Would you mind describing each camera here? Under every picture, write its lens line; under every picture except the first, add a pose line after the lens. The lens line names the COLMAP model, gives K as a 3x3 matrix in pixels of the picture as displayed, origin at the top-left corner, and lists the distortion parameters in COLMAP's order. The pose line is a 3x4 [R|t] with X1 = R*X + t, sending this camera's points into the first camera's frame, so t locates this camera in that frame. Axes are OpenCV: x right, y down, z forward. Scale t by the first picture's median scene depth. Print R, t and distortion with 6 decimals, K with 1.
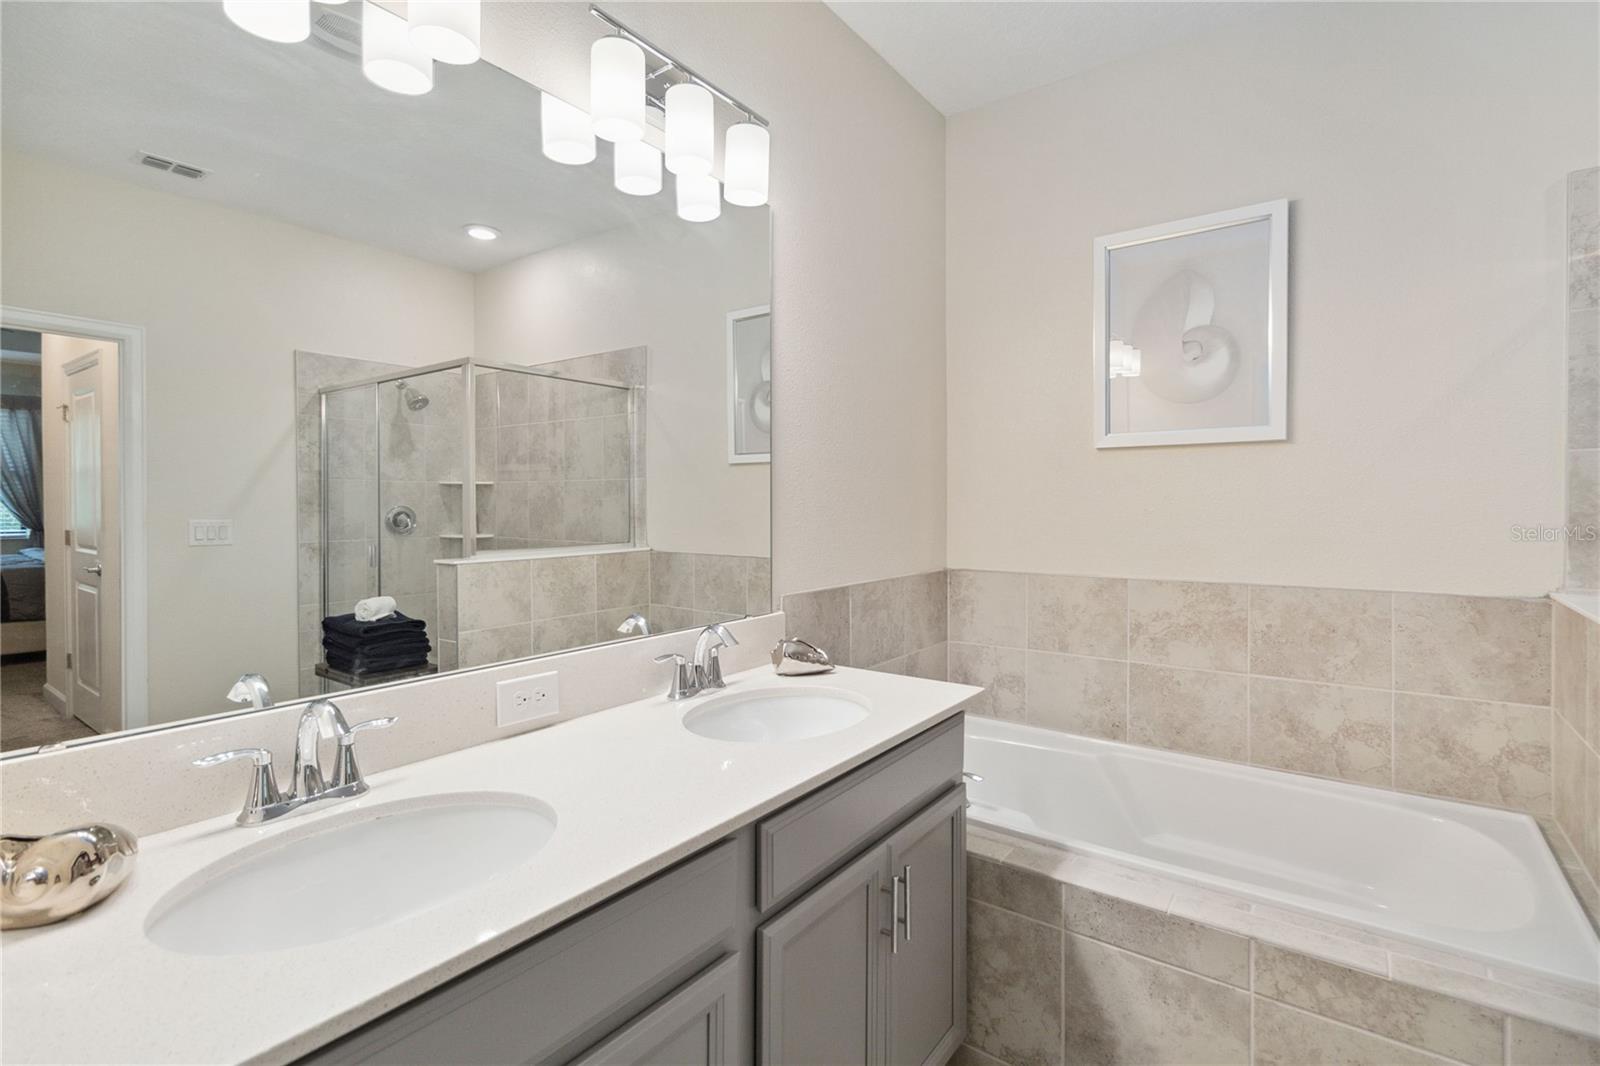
lens RADIAL K [[761.0, 0, 800.9], [0, 761.0, 511.1], [0, 0, 1]] dist [-0.001503, 0.000273]
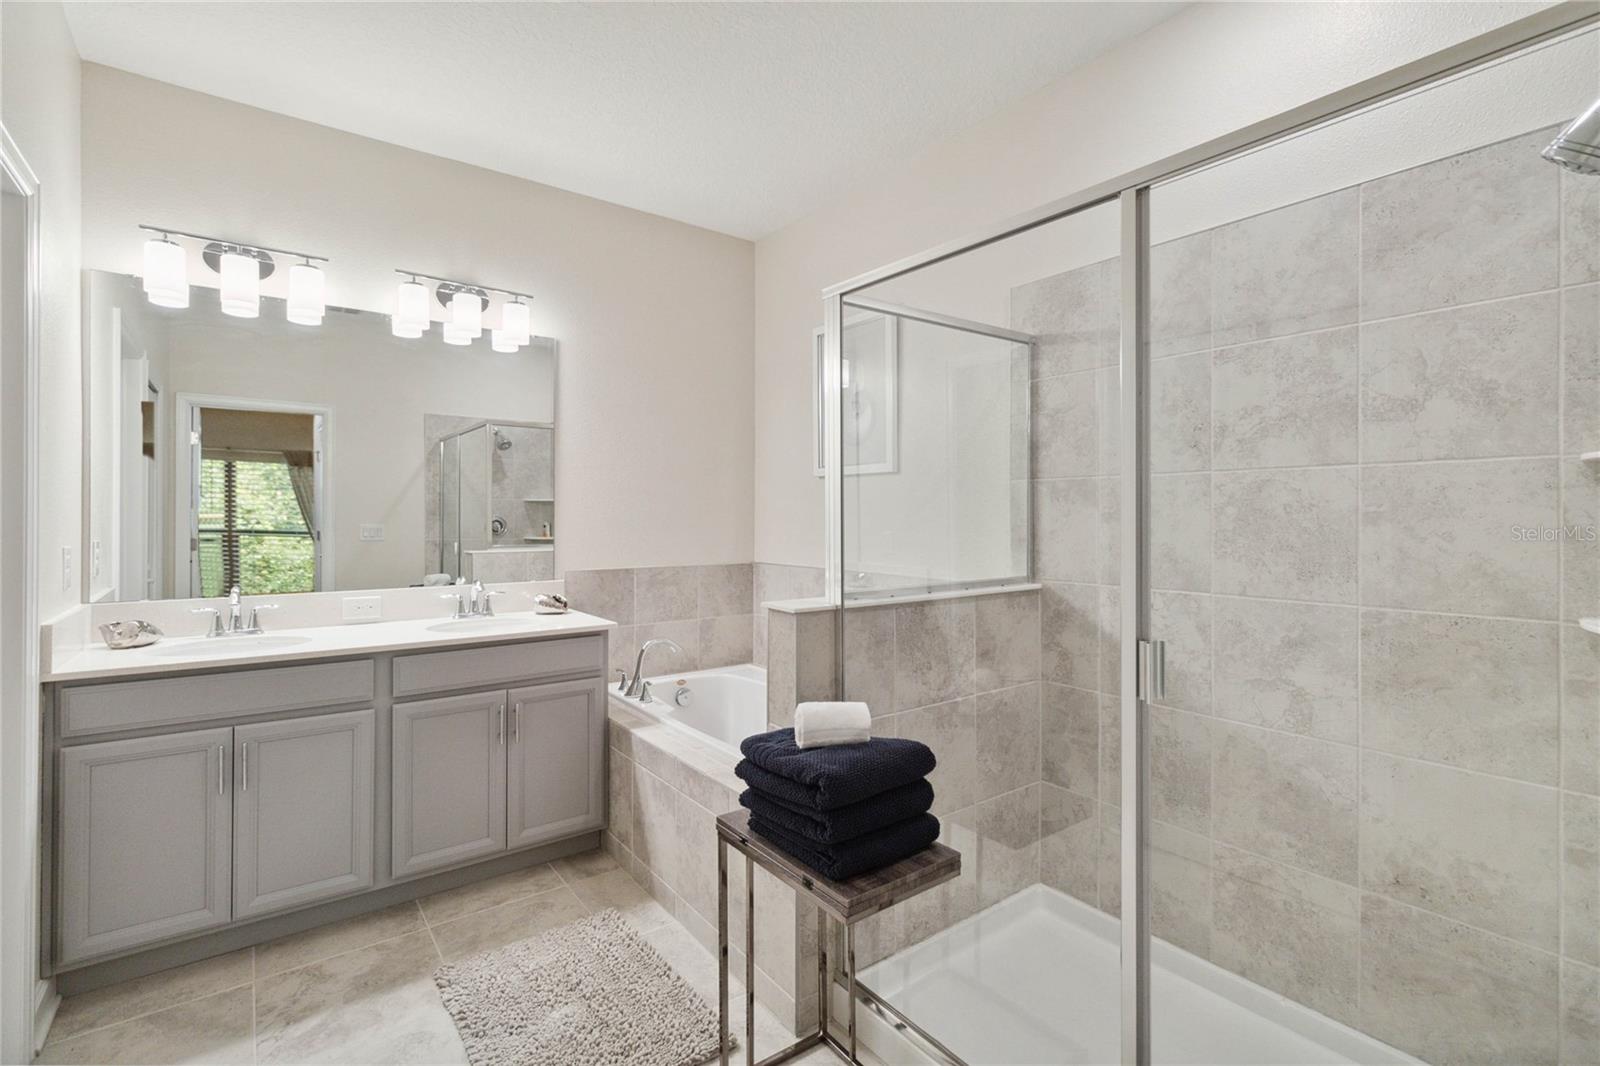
lens RADIAL K [[734.1, 0, 800.3], [0, 734.1, 516.1], [0, 0, 1]] dist [-0.018659, -0.000388]
pose [[0.962452, 0.004856, -0.271409, 1.060720], [-0.007846, 0.999920, -0.009932, 0.004988], [0.271339, 0.011689, 0.962413, -0.466001]]
